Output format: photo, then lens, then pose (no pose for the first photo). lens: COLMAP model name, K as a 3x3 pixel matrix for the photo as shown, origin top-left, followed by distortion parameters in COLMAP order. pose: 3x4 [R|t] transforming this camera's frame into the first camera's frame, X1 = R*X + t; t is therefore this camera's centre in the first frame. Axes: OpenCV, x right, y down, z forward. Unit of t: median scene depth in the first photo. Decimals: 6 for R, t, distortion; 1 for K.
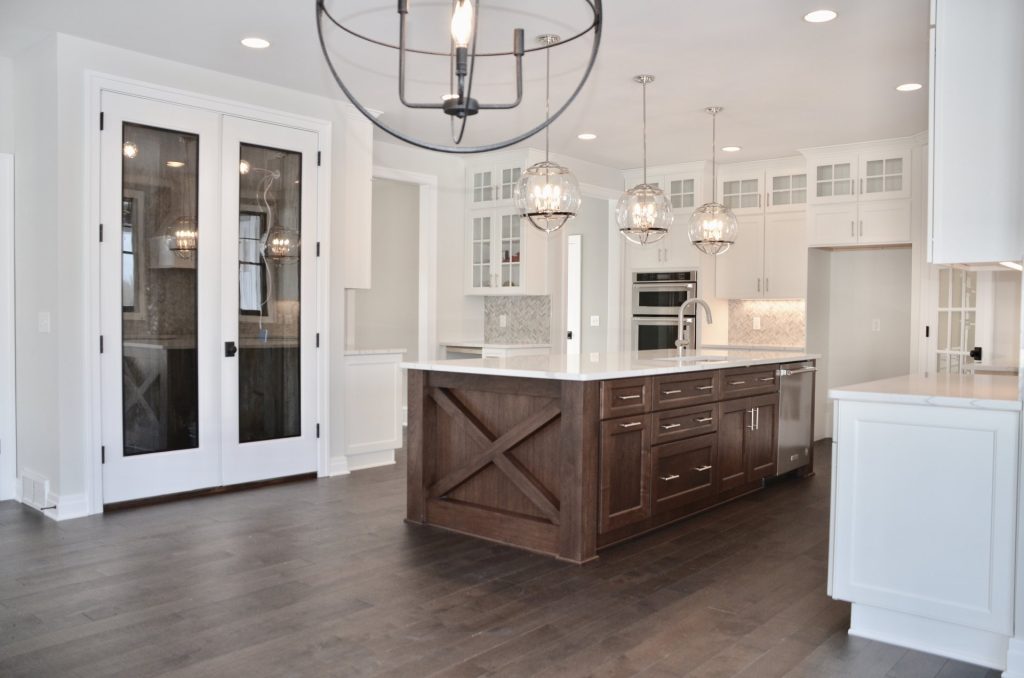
lens RADIAL K [[835.6, 0, 494.4], [0, 835.6, 339.4], [0, 0, 1]] dist [-0.039848, 0.003318]
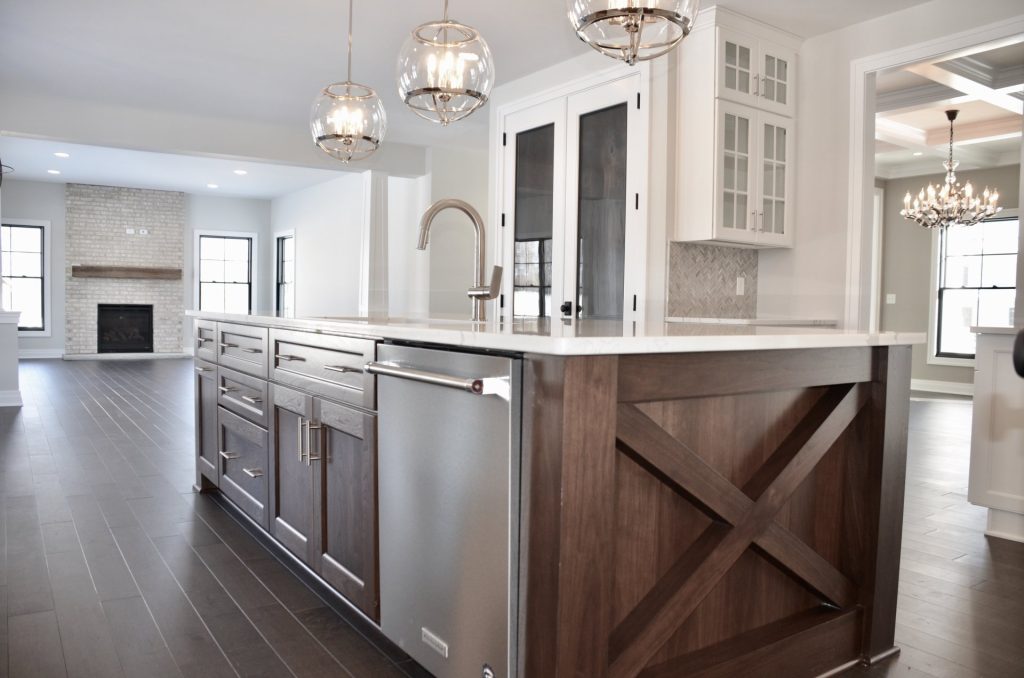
lens RADIAL K [[788.6, 0, 512.0], [0, 788.6, 339.0], [0, 0, 1]] dist [-0.085197, 0.011075]
pose [[0.267522, -0.047834, 0.962364, -0.624633], [0.017670, 0.998843, 0.044735, -0.010476], [-0.963390, 0.005037, 0.268057, 1.014836]]
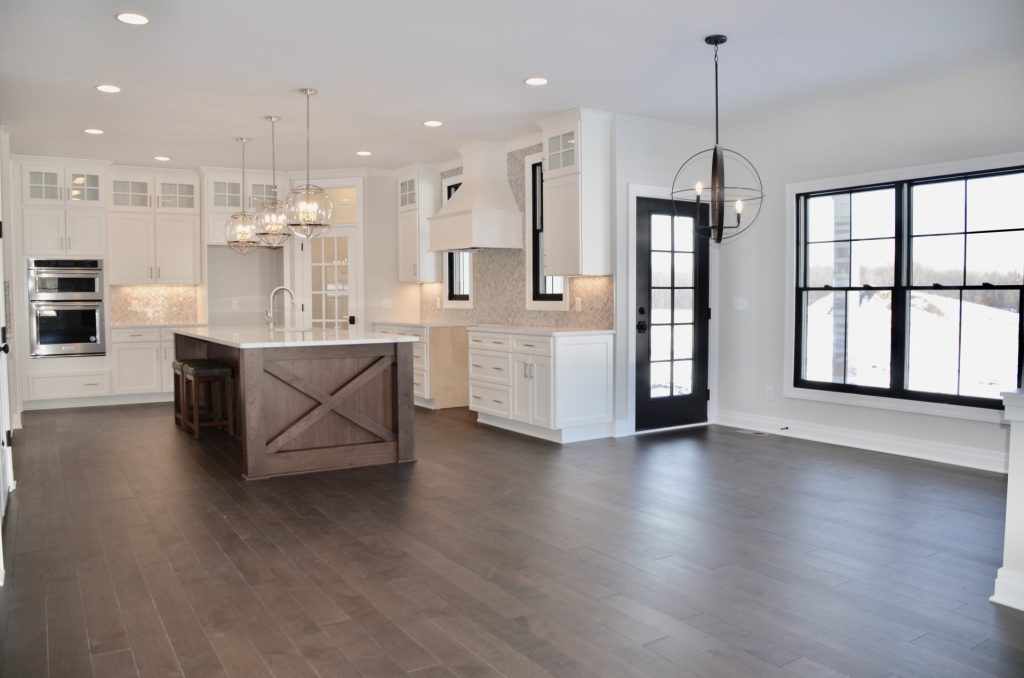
lens RADIAL K [[788.6, 0, 512.0], [0, 788.6, 339.0], [0, 0, 1]] dist [-0.085197, 0.011075]
pose [[0.297550, -0.064572, 0.952520, -0.591721], [0.038937, 0.997701, 0.055471, -0.012988], [-0.953912, 0.020583, 0.299380, 0.186839]]
